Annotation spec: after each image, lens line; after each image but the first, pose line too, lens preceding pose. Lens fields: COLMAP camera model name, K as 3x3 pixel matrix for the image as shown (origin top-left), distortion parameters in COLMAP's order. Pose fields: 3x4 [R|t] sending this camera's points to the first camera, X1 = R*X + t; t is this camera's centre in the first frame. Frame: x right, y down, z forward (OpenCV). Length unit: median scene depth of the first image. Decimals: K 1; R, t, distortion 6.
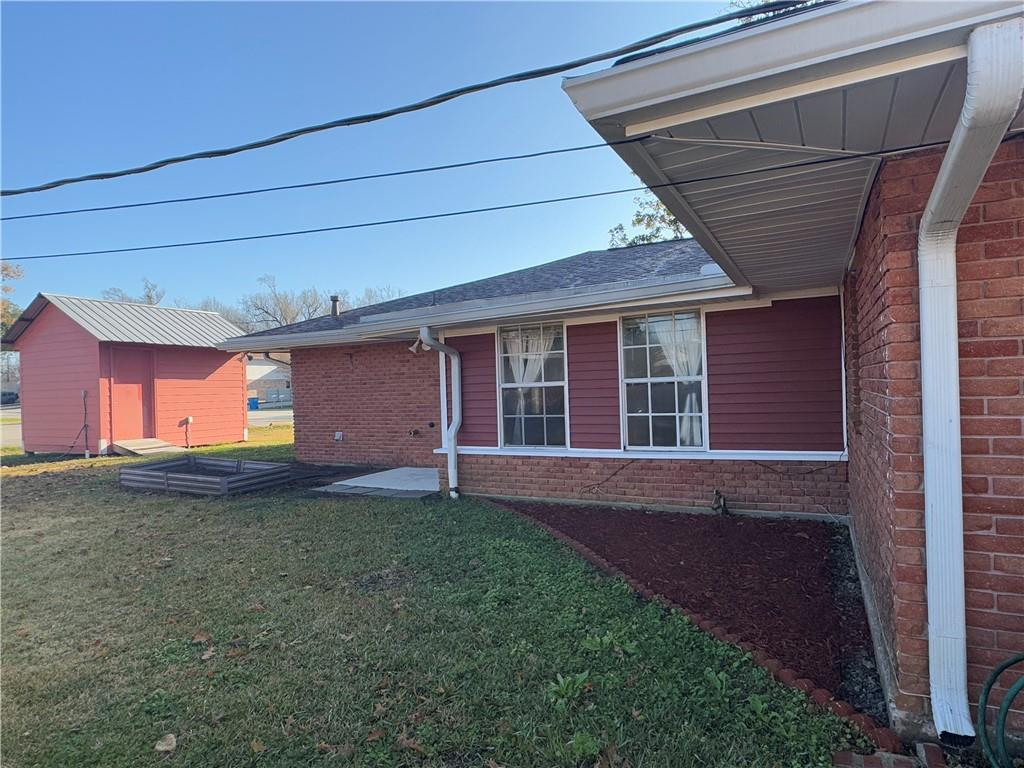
lens RADIAL K [[600.4, 0, 511.8], [0, 600.4, 384.2], [0, 0, 1]] dist [-0.006882, -0.002127]
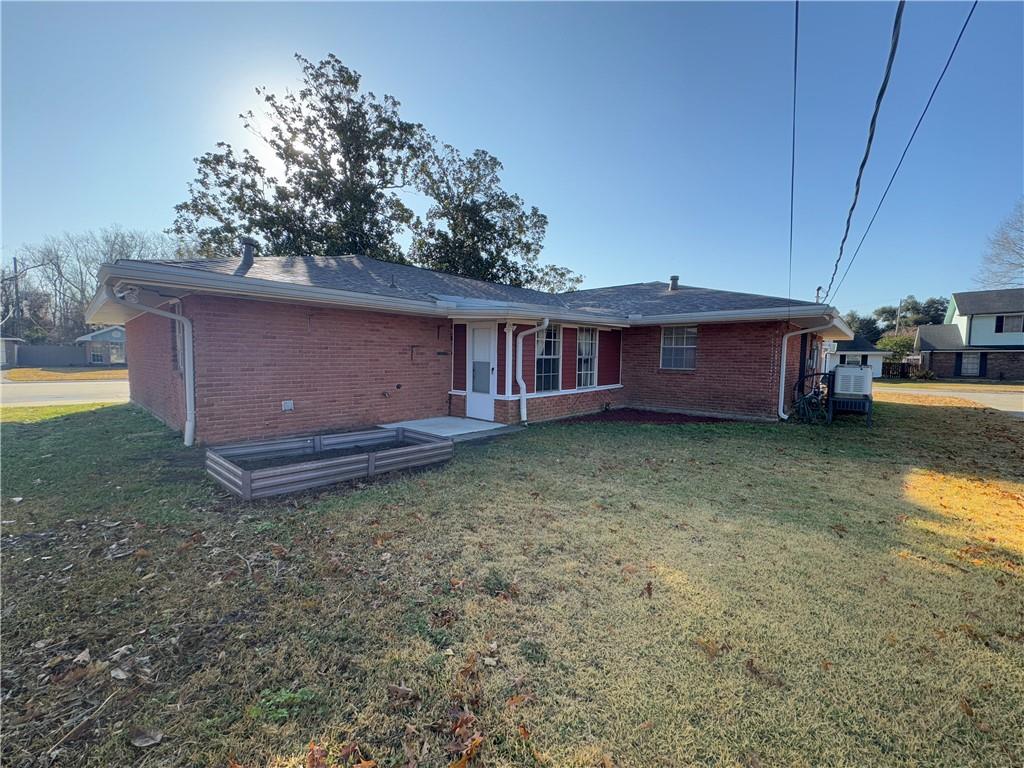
lens RADIAL K [[414.2, 0, 513.9], [0, 414.2, 384.2], [0, 0, 1]] dist [0.000171, 0.000050]
pose [[0.249405, -0.027605, 0.968006, -1.175544], [-0.019217, 0.999256, 0.033448, 0.041695], [-0.968209, -0.026944, 0.248689, 0.771947]]
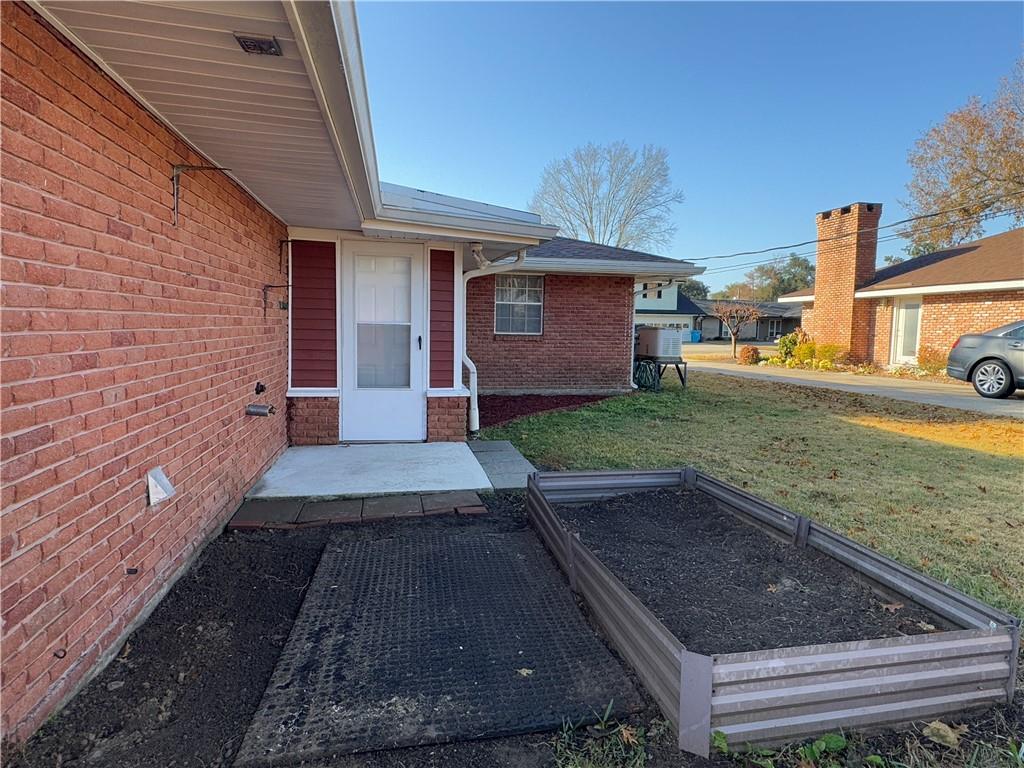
lens RADIAL K [[600.4, 0, 512.2], [0, 600.4, 381.5], [0, 0, 1]] dist [-0.006882, -0.002127]
pose [[-0.614674, -0.052511, 0.787032, -0.835326], [0.003133, 0.997611, 0.069008, 0.041007], [-0.788775, 0.044883, -0.613041, 1.525079]]
